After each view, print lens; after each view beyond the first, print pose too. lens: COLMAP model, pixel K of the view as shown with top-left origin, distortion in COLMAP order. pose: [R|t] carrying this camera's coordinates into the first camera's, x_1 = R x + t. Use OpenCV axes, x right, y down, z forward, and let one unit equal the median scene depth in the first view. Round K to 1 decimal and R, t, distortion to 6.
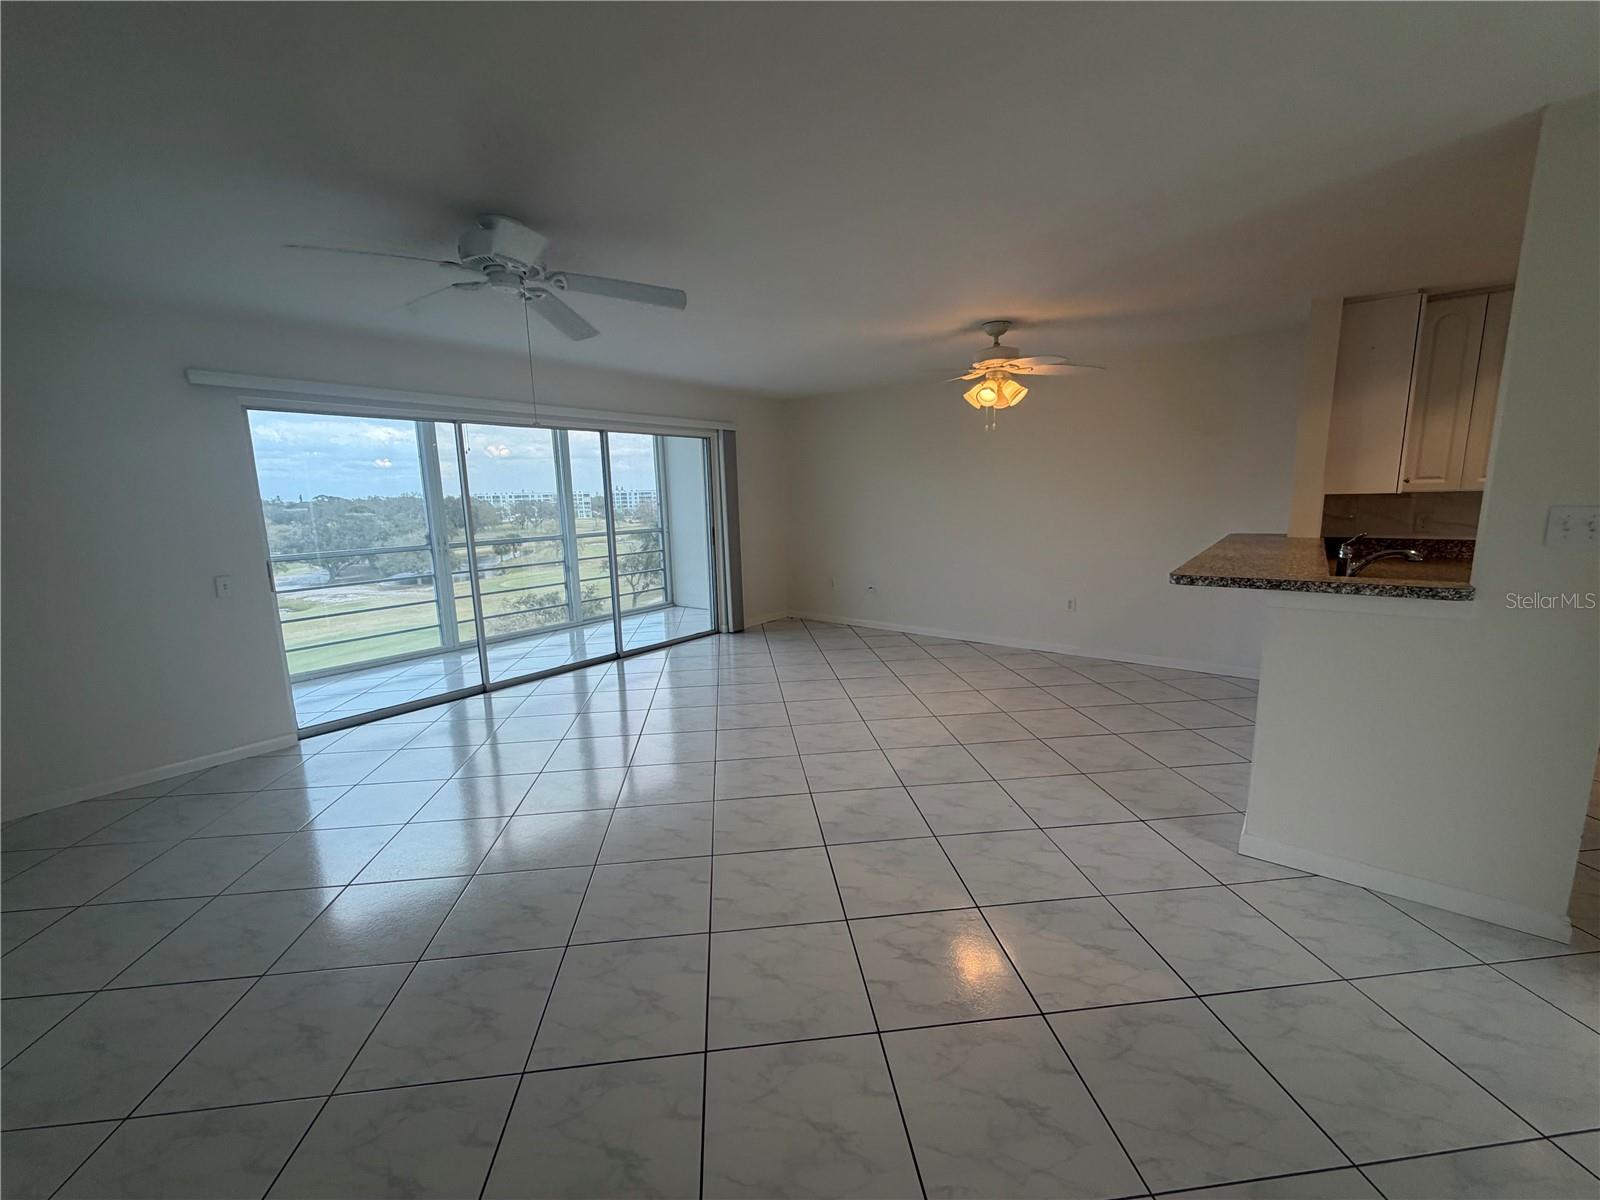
lens RADIAL K [[631.9, 0, 796.3], [0, 631.9, 596.9], [0, 0, 1]] dist [-0.001093, -0.000052]
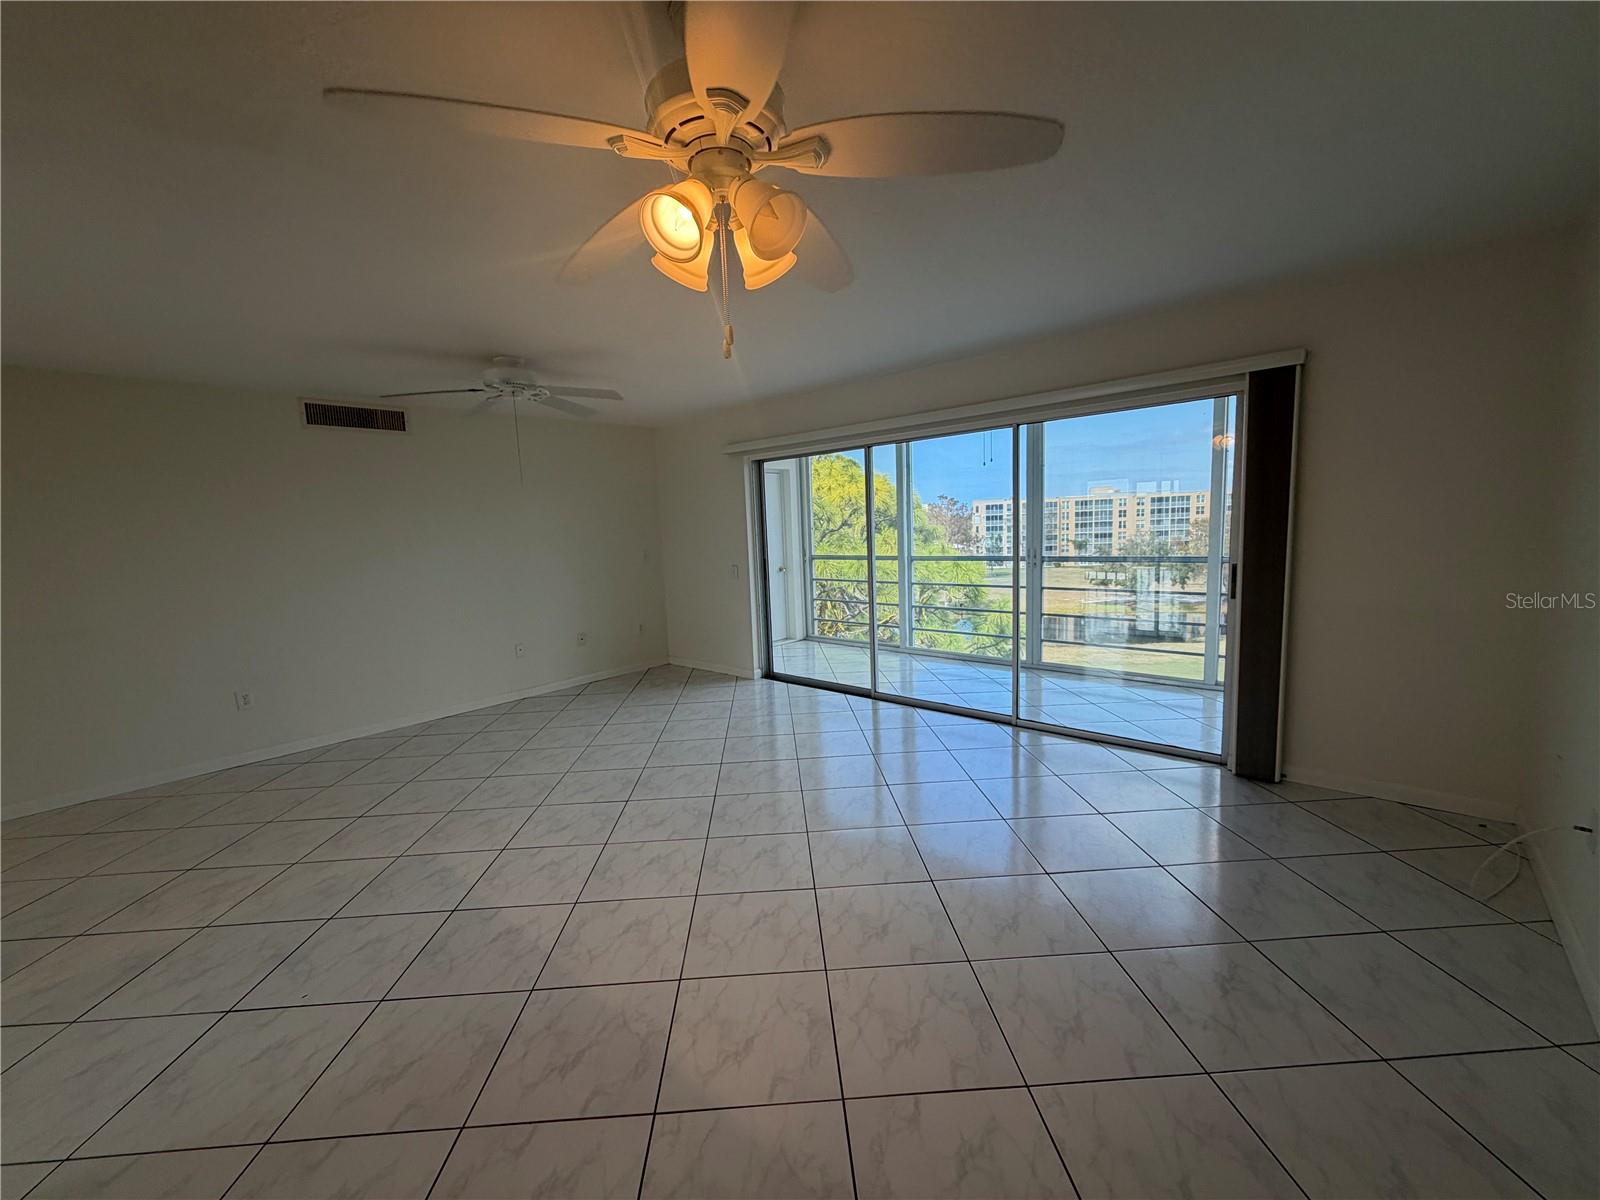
lens RADIAL K [[642.9, 0, 786.8], [0, 642.9, 599.6], [0, 0, 1]] dist [-0.000730, 0.000025]
pose [[-0.074296, 0.142355, -0.987023, 0.559024], [-0.118123, 0.981535, 0.150455, -0.159297], [0.990216, 0.127769, -0.056109, 0.893631]]
